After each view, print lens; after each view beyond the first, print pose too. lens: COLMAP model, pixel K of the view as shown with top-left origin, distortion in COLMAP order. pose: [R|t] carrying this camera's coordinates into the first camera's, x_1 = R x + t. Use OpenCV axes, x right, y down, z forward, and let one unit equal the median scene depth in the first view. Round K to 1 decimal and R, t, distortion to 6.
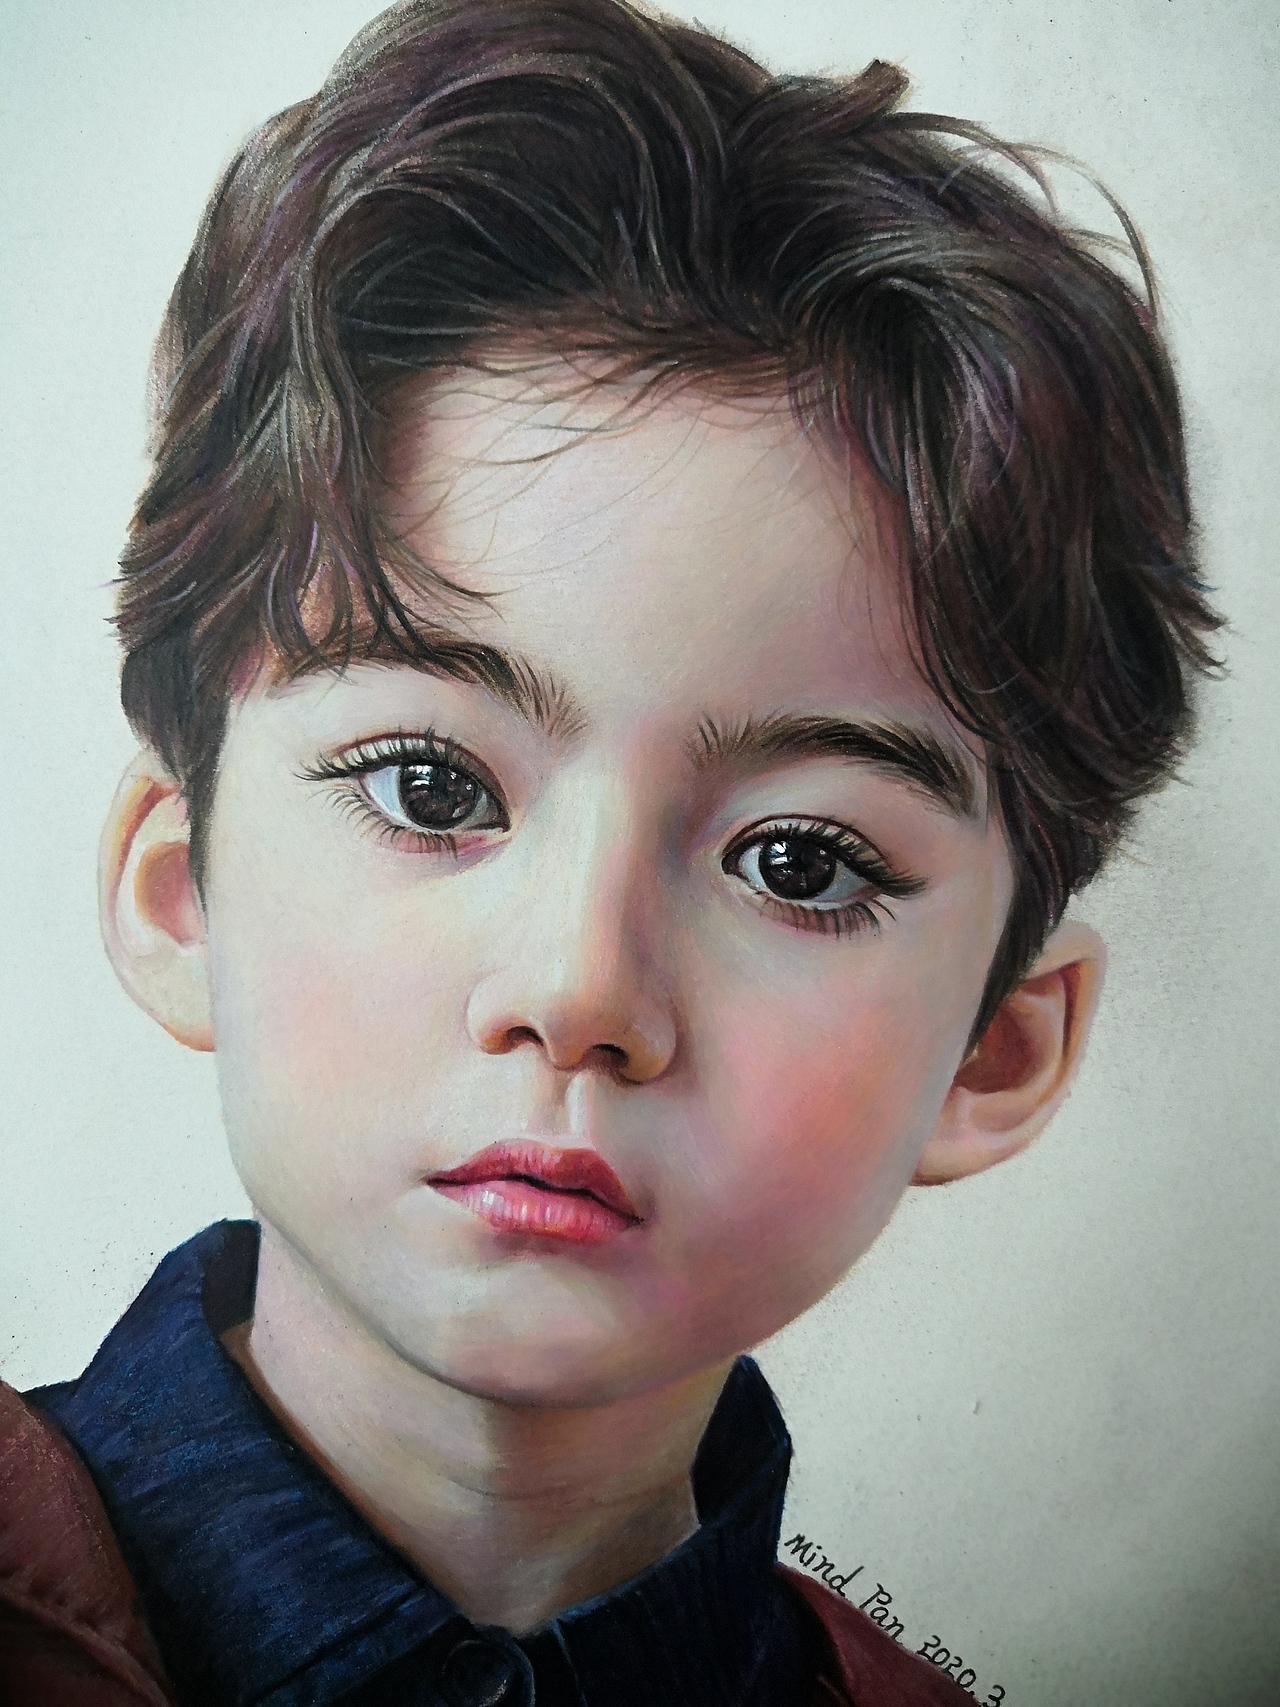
lens RADIAL K [[1342.0, 0, 641.7], [0, 1342.0, 853.9], [0, 0, 1]] dist [0.000914, -0.009373]
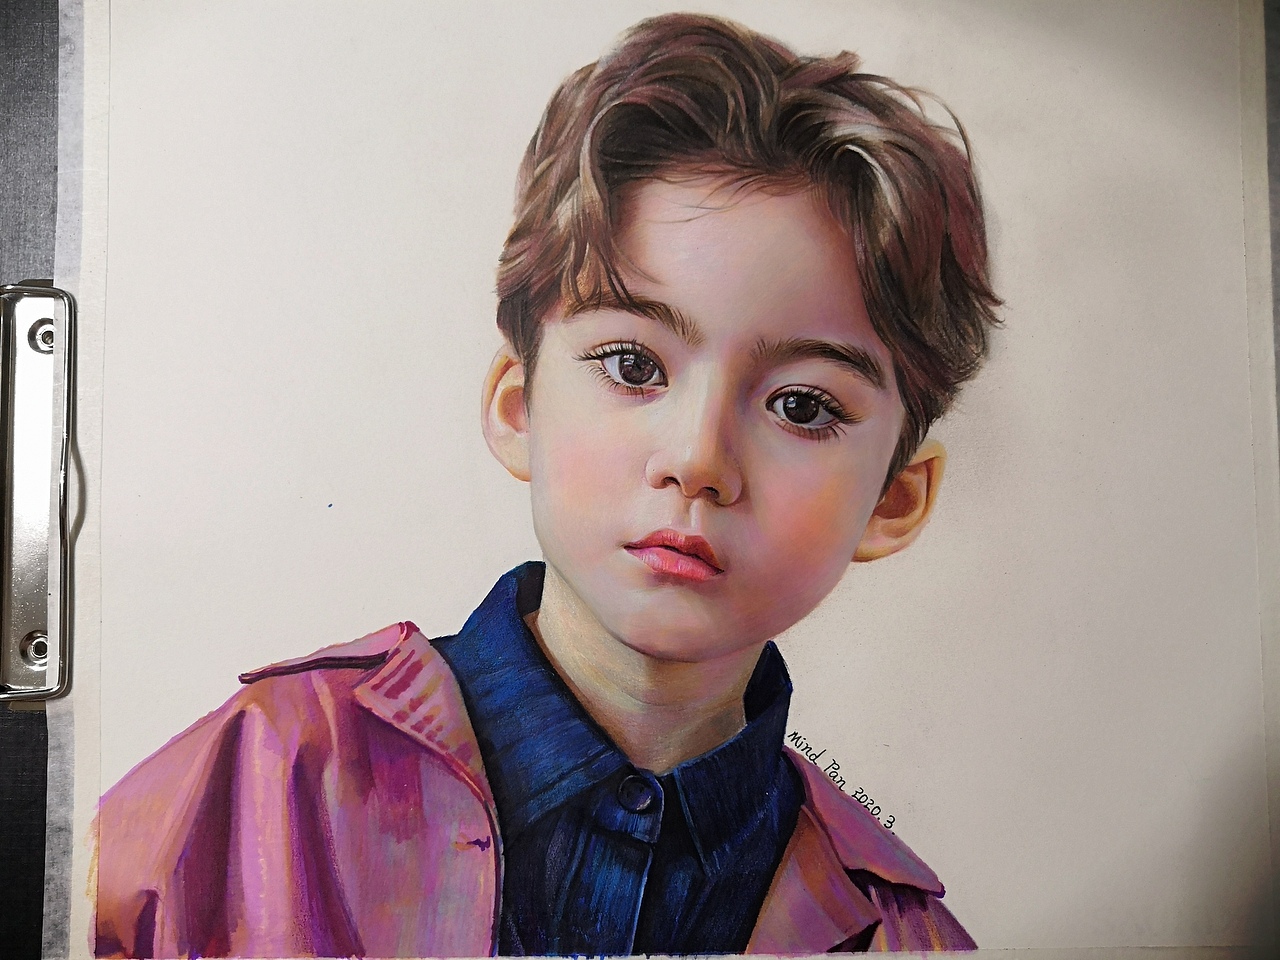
lens RADIAL K [[1006.3, 0, 640.4], [0, 1006.3, 479.8], [0, 0, 1]] dist [0.000914, -0.009373]
pose [[0.991784, 0.047983, -0.118587, 0.058108], [-0.035949, 0.994175, 0.101610, -0.031060], [0.122772, -0.096512, 0.987731, -0.638690]]
